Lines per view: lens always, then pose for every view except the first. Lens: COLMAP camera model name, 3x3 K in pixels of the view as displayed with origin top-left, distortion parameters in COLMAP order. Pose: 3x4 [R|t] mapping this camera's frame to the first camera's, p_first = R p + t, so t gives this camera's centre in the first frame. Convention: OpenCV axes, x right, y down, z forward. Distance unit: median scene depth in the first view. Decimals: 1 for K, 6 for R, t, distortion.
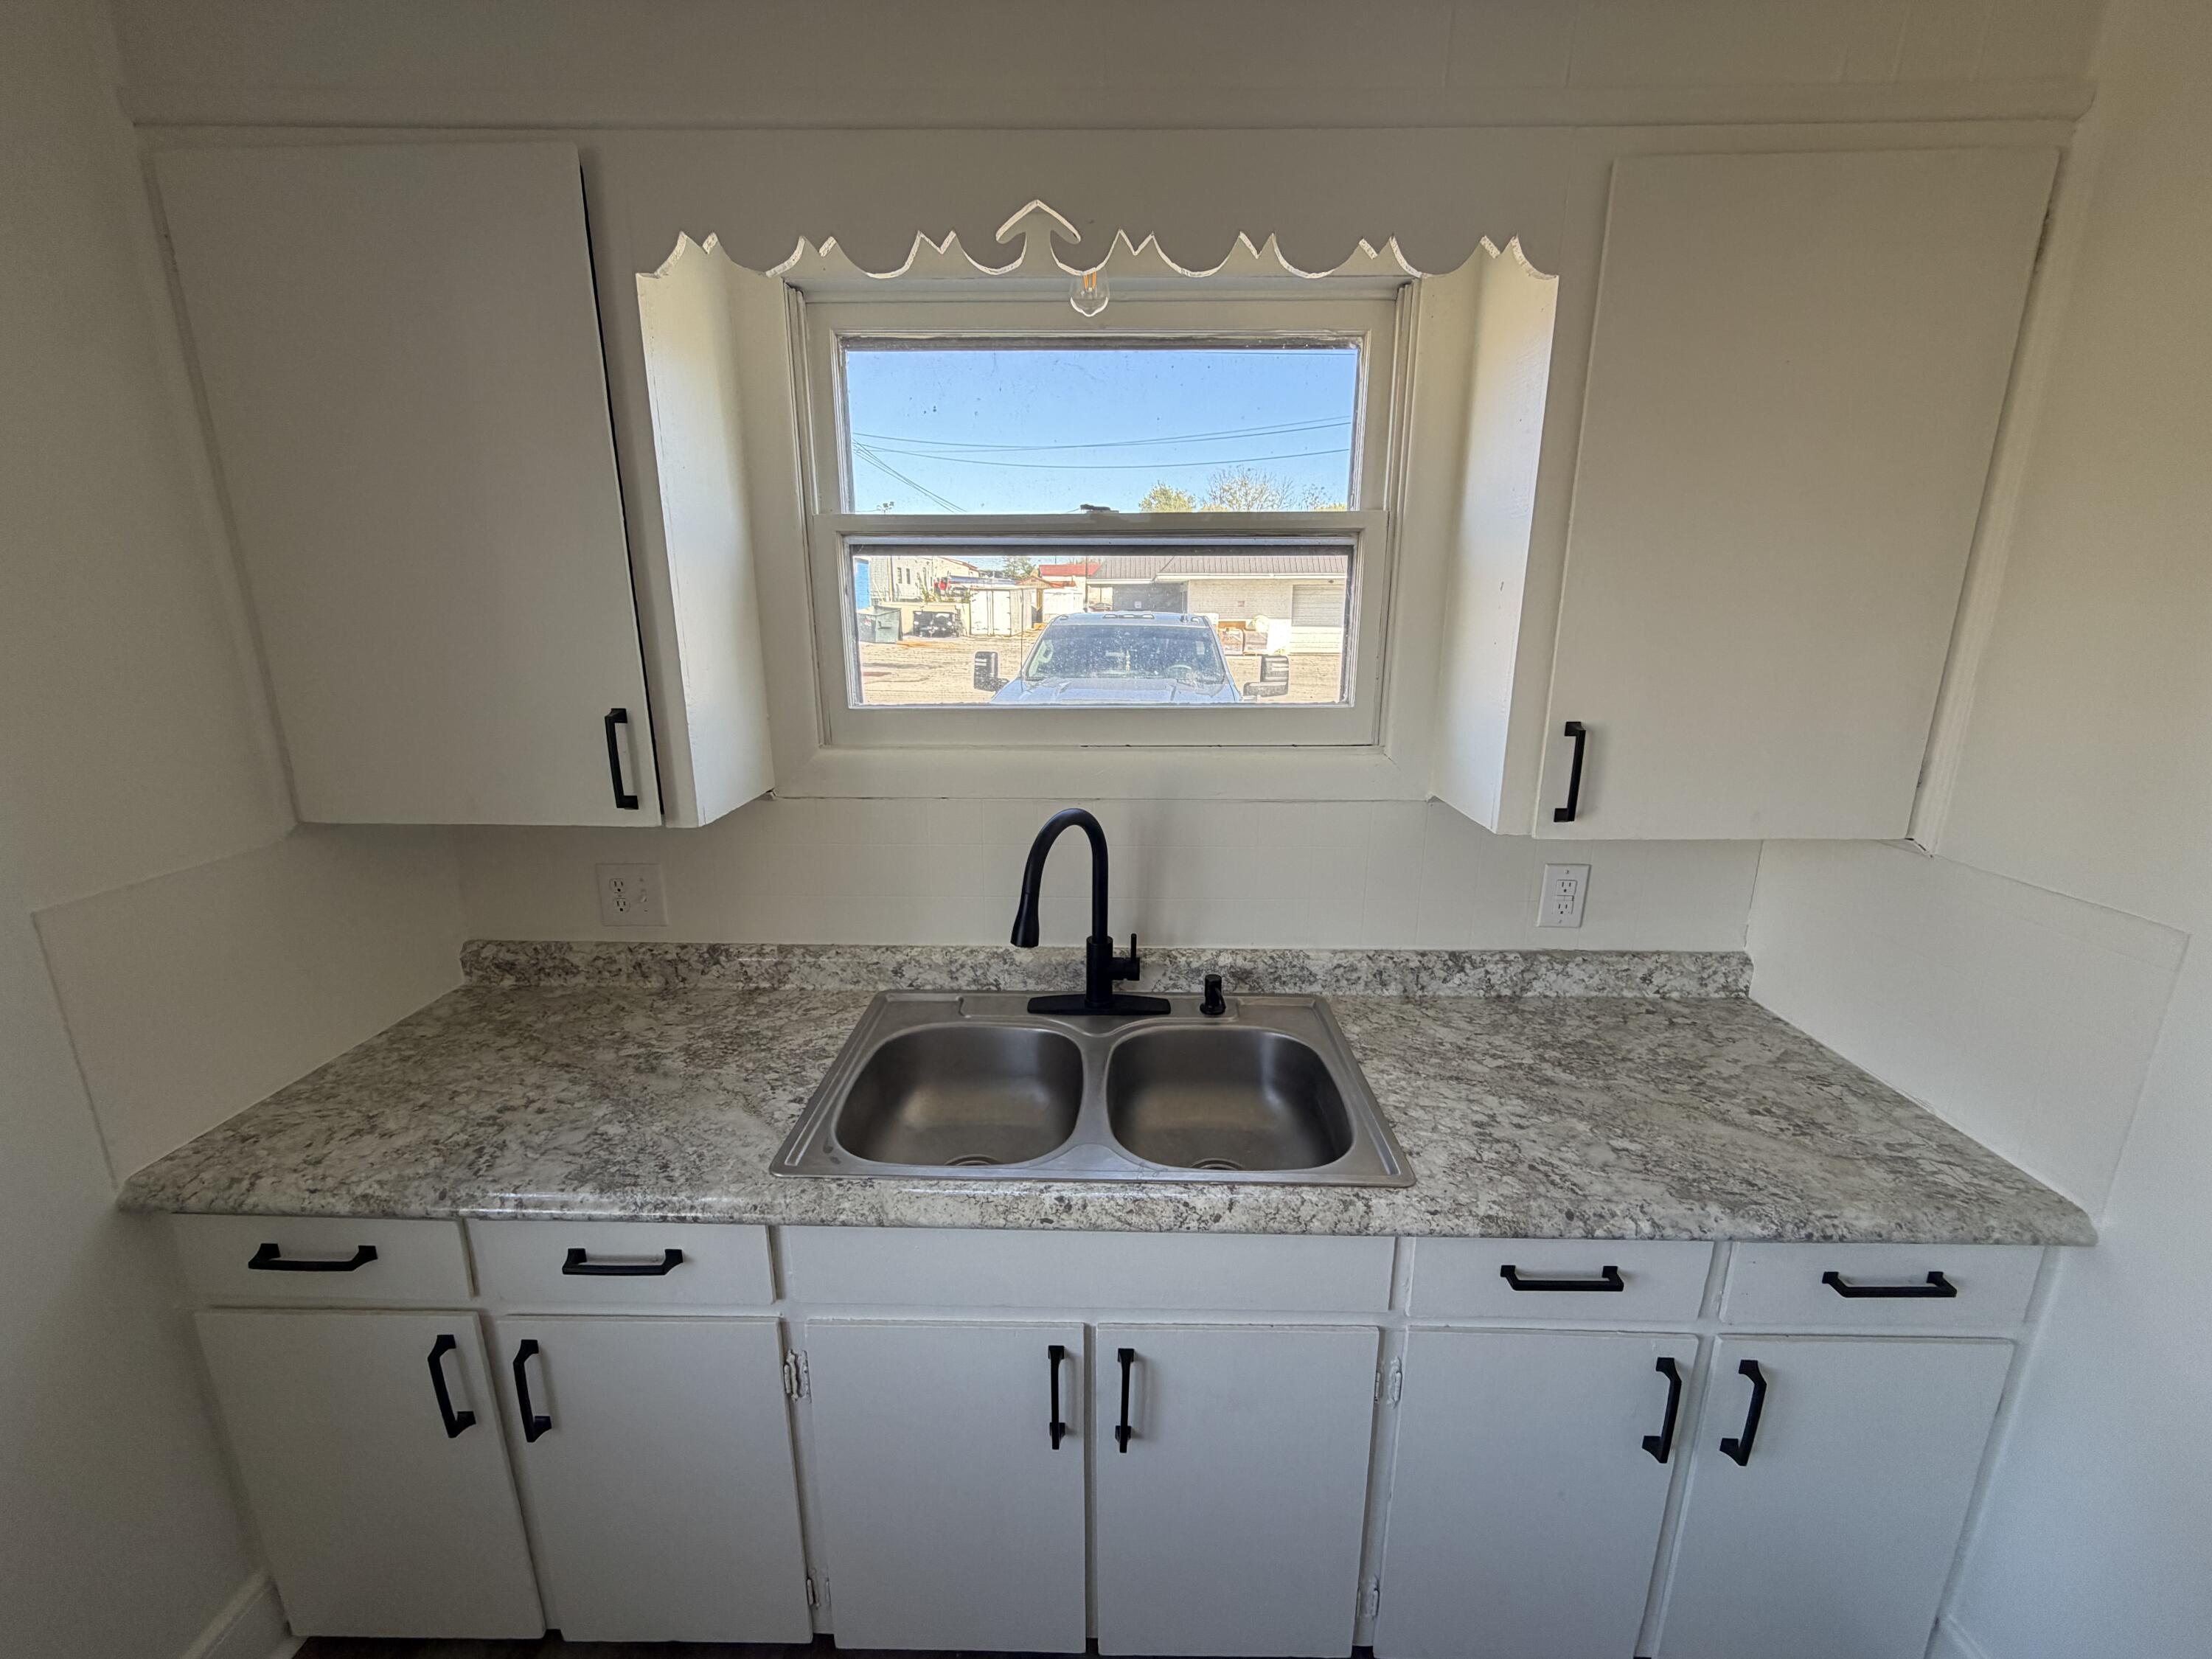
lens RADIAL K [[877.1, 0, 1105.3], [0, 877.1, 832.0], [0, 0, 1]] dist [-0.001078, 0.000030]
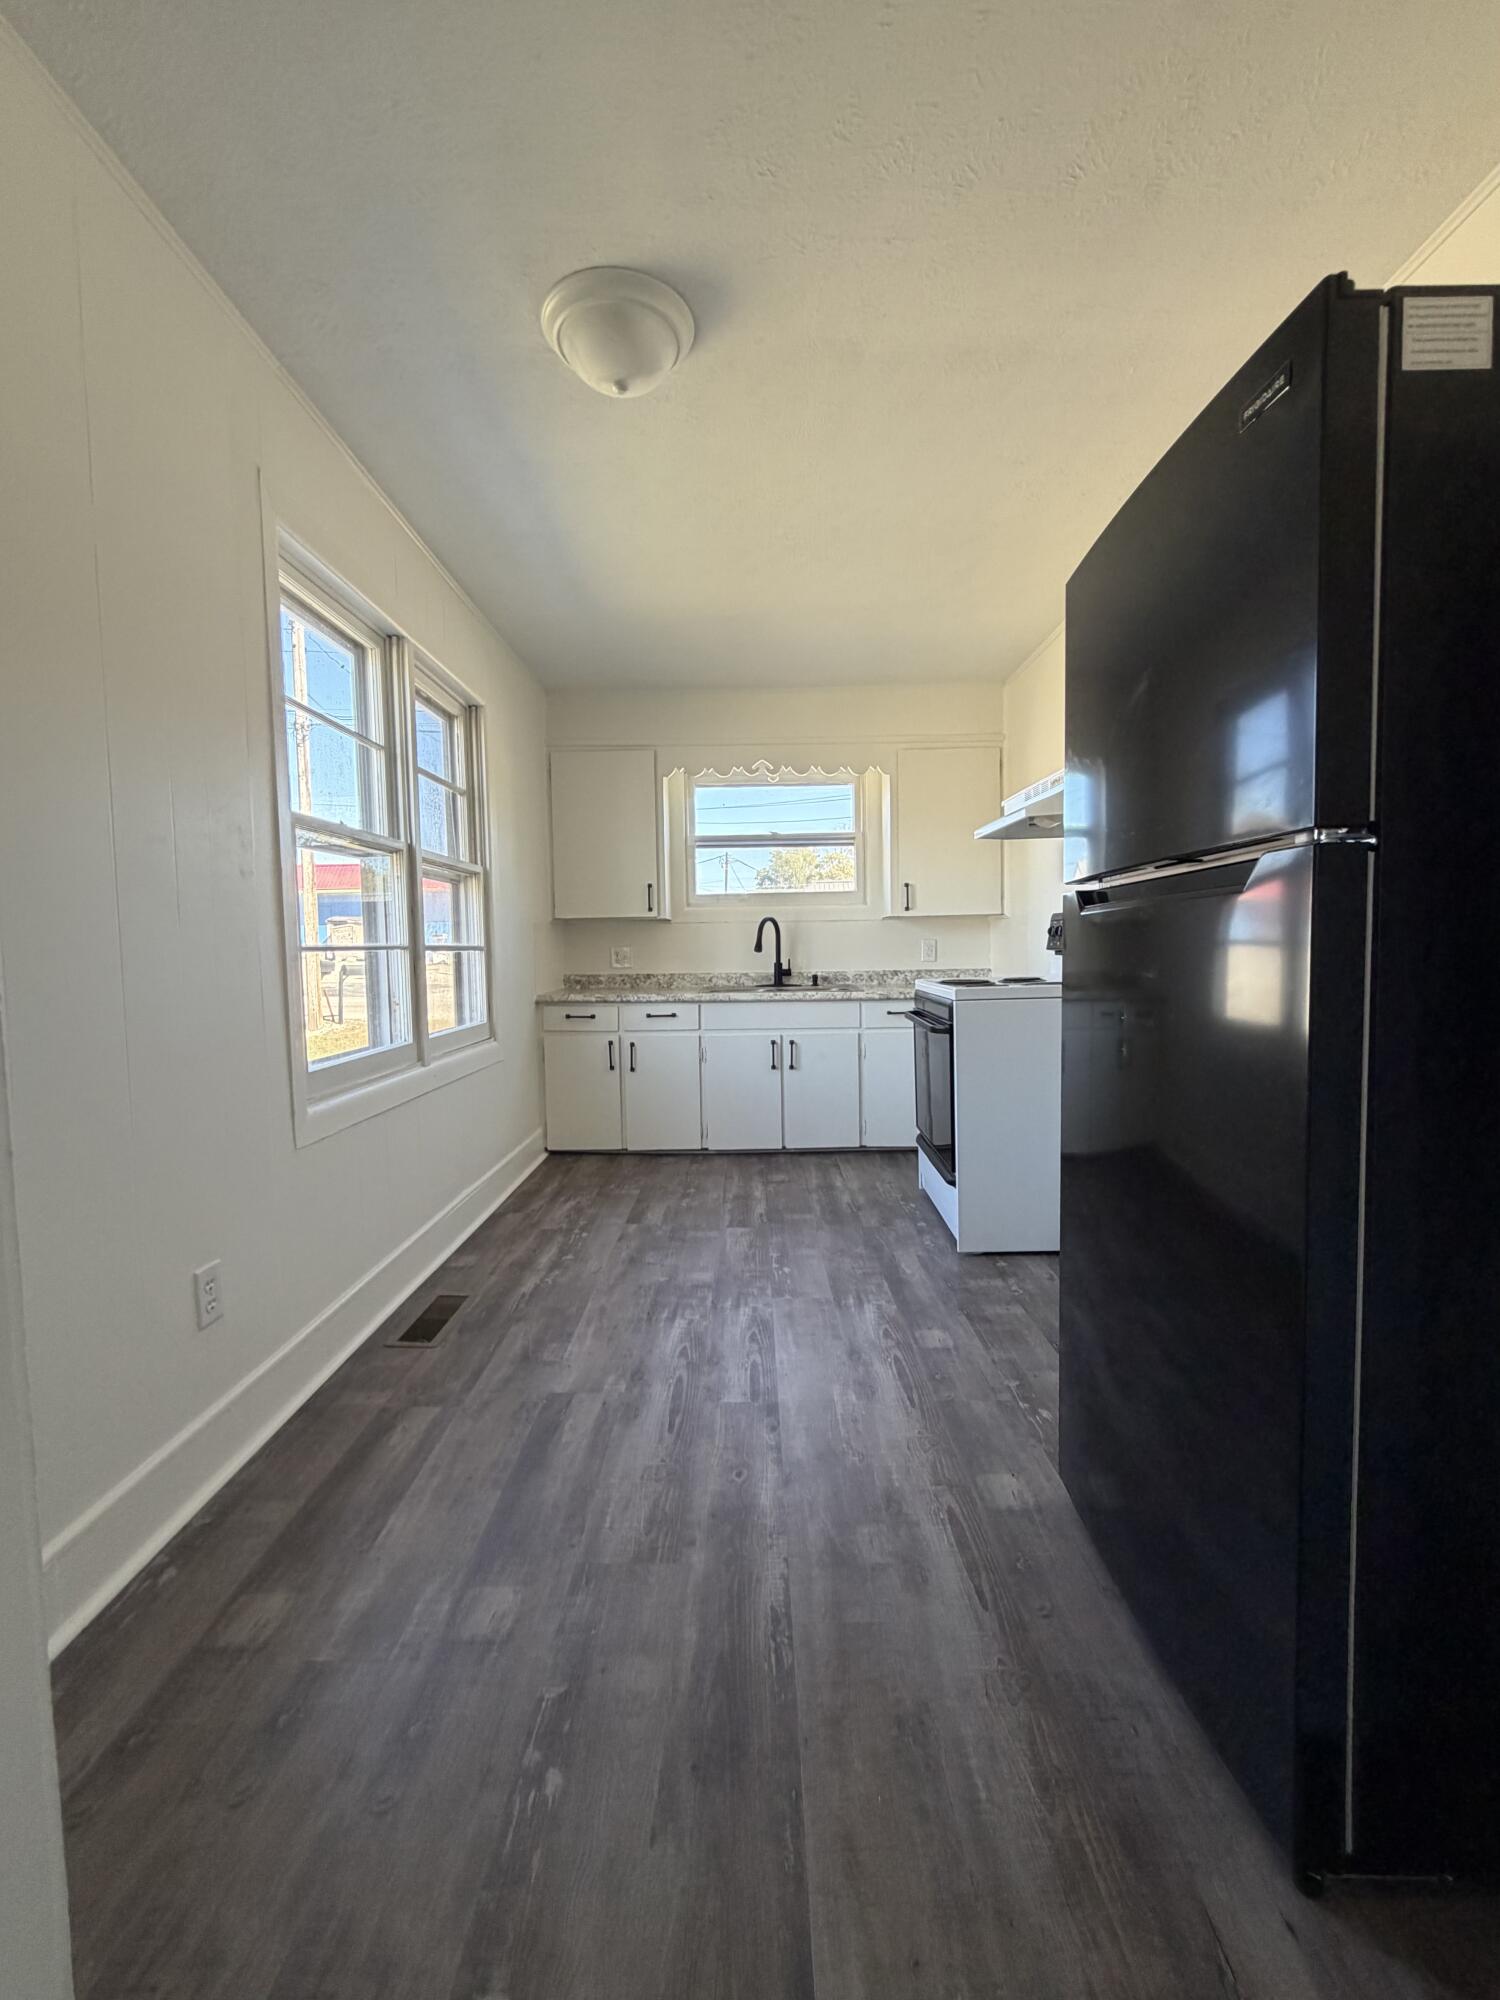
lens RADIAL K [[825.9, 0, 750.0], [0, 825.9, 1000.0], [0, 0, 1]] dist [-0.000168, 0.000018]
pose [[0.999771, -0.017461, 0.012390, -0.149972], [0.019421, 0.983203, -0.181479, 0.806363], [-0.009013, 0.181678, 0.983317, -1.924789]]
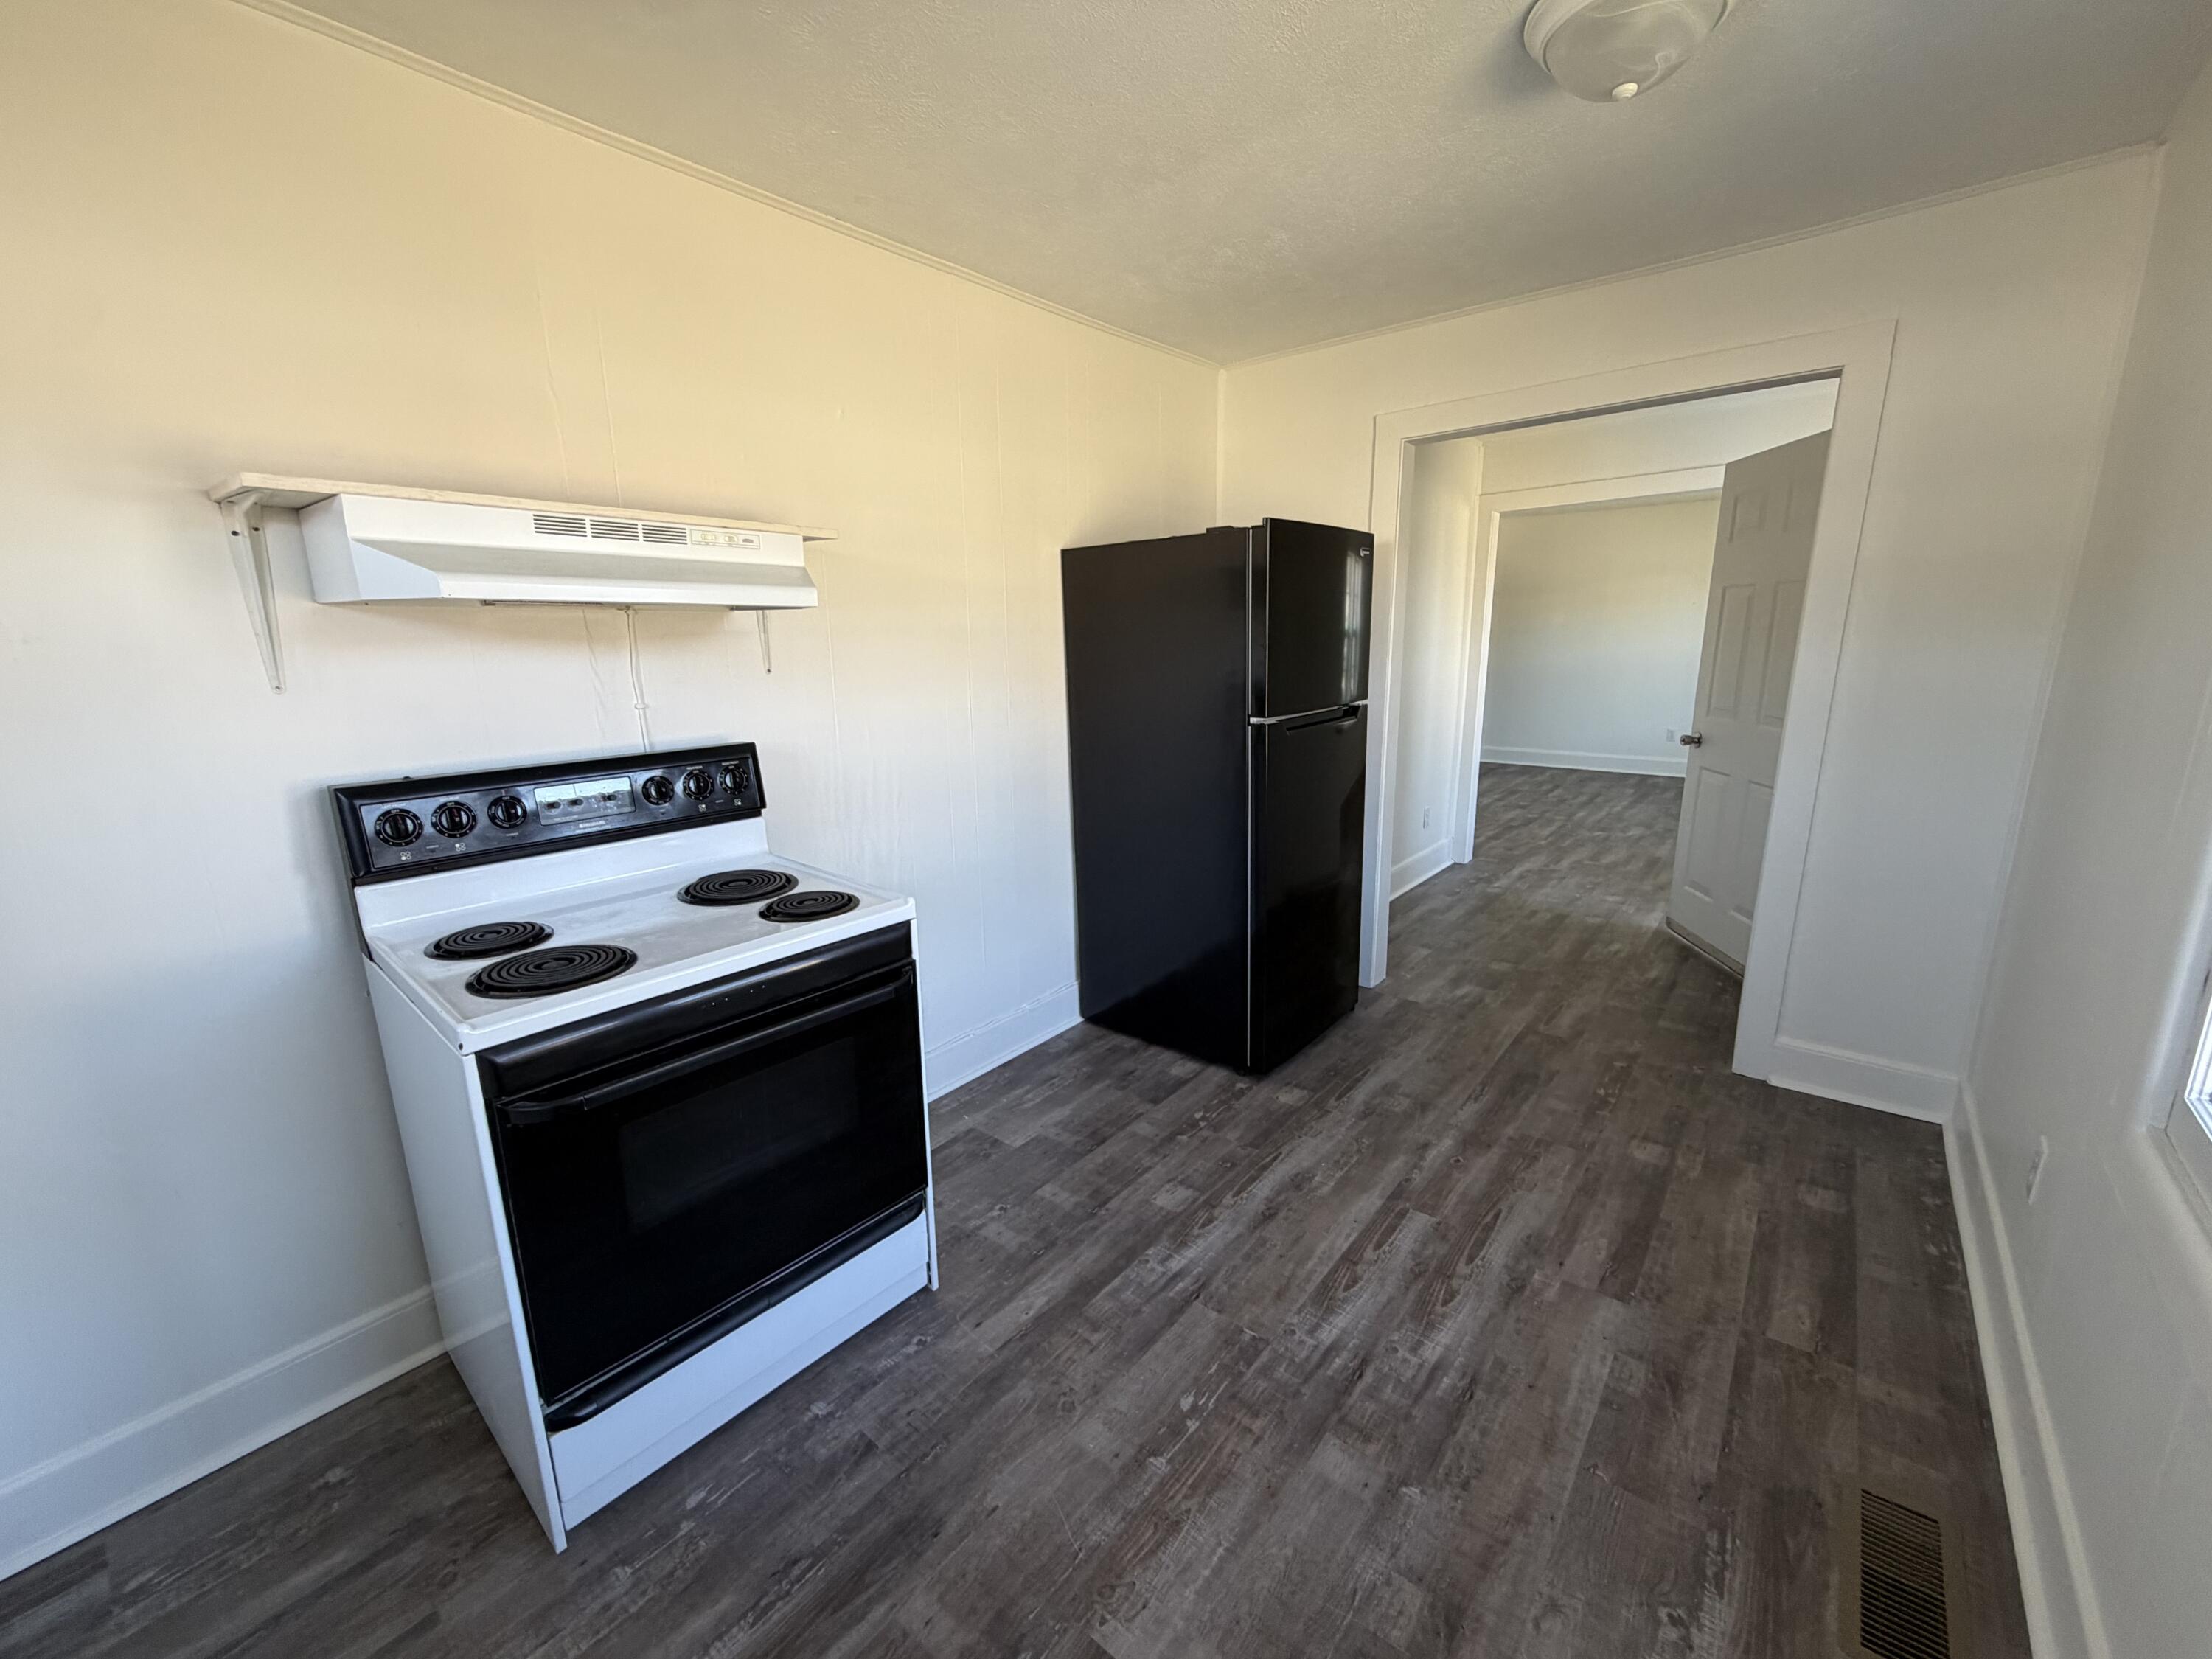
lens RADIAL K [[877.1, 0, 1105.3], [0, 877.1, 832.0], [0, 0, 1]] dist [-0.001078, 0.000030]
pose [[-0.776984, -0.120973, 0.617788, -0.561139], [0.174672, 0.901400, 0.396191, -0.016378], [-0.604802, 0.415744, -0.679243, 0.417640]]
